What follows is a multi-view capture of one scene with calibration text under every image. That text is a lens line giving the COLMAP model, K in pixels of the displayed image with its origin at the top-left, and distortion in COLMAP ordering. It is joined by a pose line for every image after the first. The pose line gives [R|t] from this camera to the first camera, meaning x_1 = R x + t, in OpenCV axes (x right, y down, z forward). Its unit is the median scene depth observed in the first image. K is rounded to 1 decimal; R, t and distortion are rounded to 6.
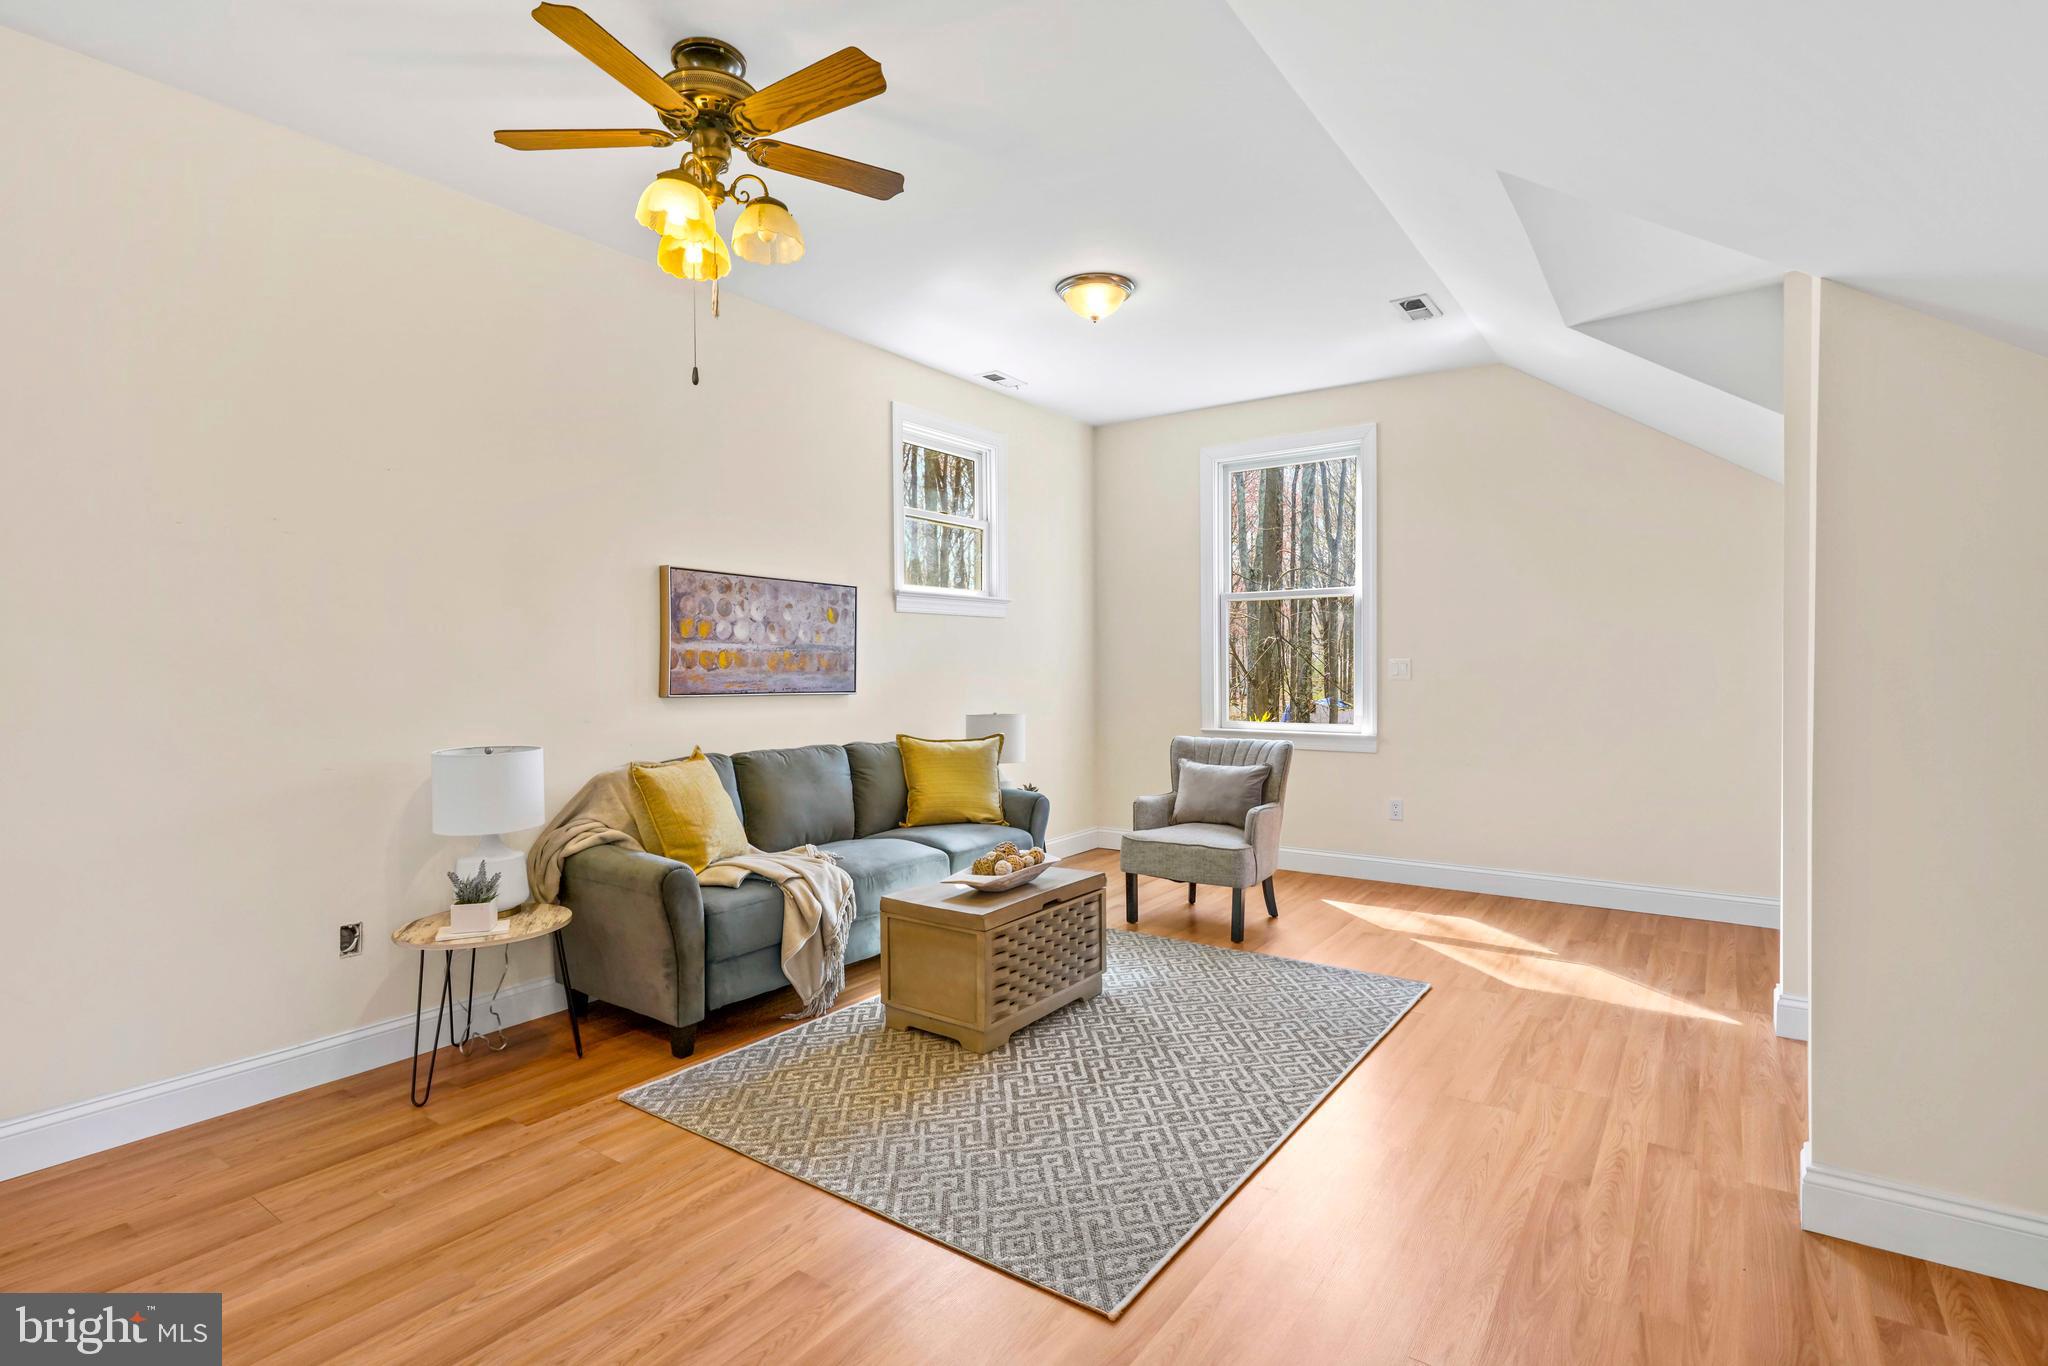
lens RADIAL K [[993.5, 0, 1024.0], [0, 993.5, 683.0], [0, 0, 1]] dist [0.001150, 0.000136]
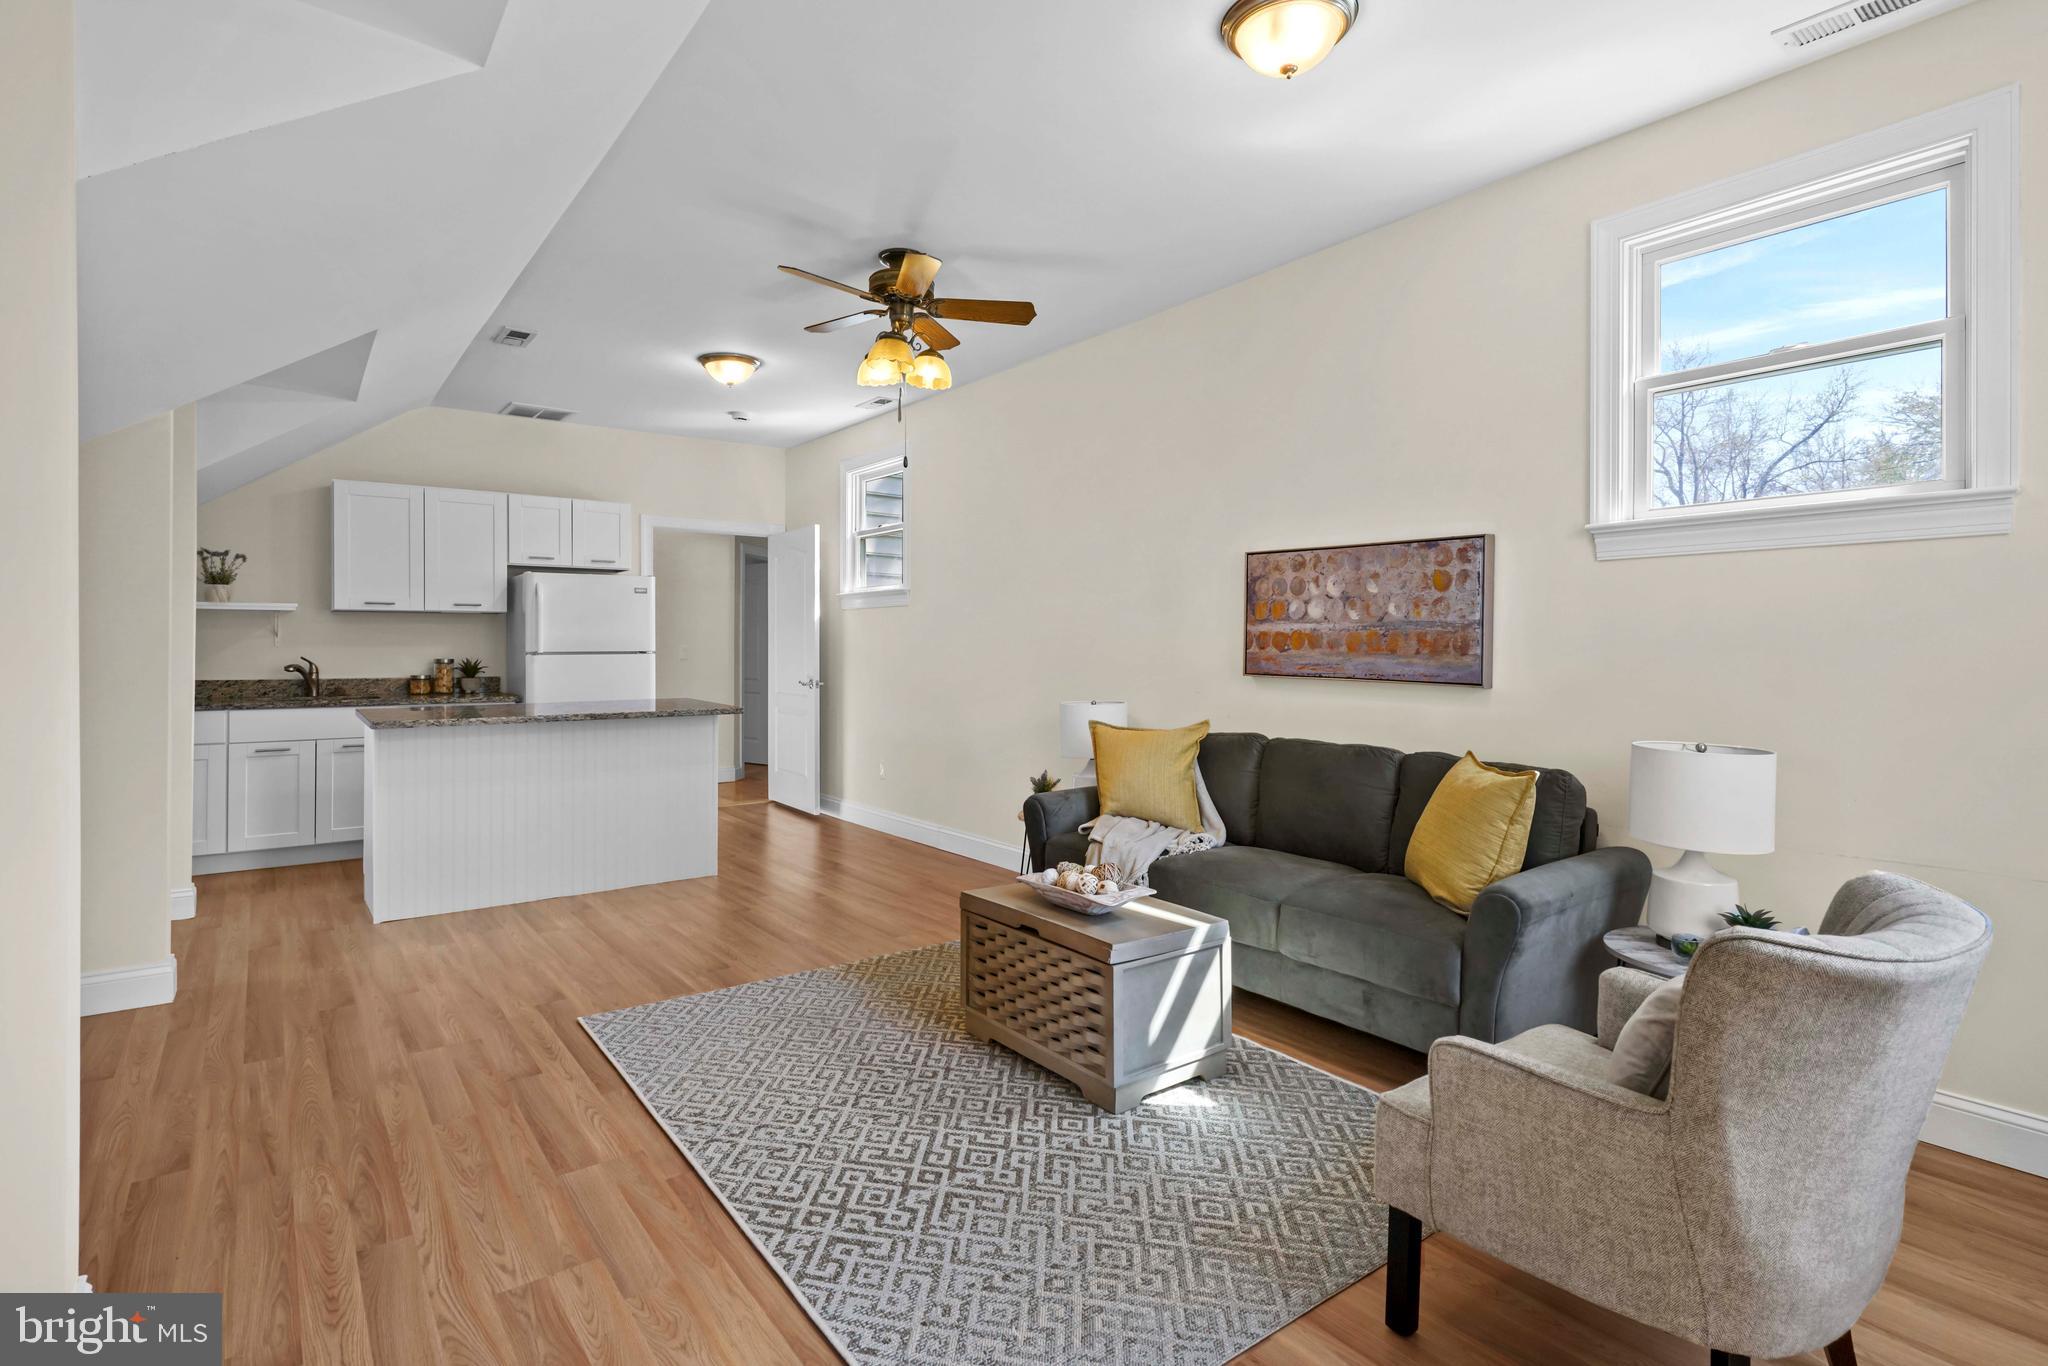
lens RADIAL K [[1009.9, 0, 1023.8], [0, 1009.9, 654.2], [0, 0, 1]] dist [-0.000799, -0.000258]
pose [[-0.307720, 0.013859, -0.951376, 0.700210], [-0.015968, 0.999678, 0.019728, -0.025128], [0.951343, 0.021262, -0.307400, 1.040557]]
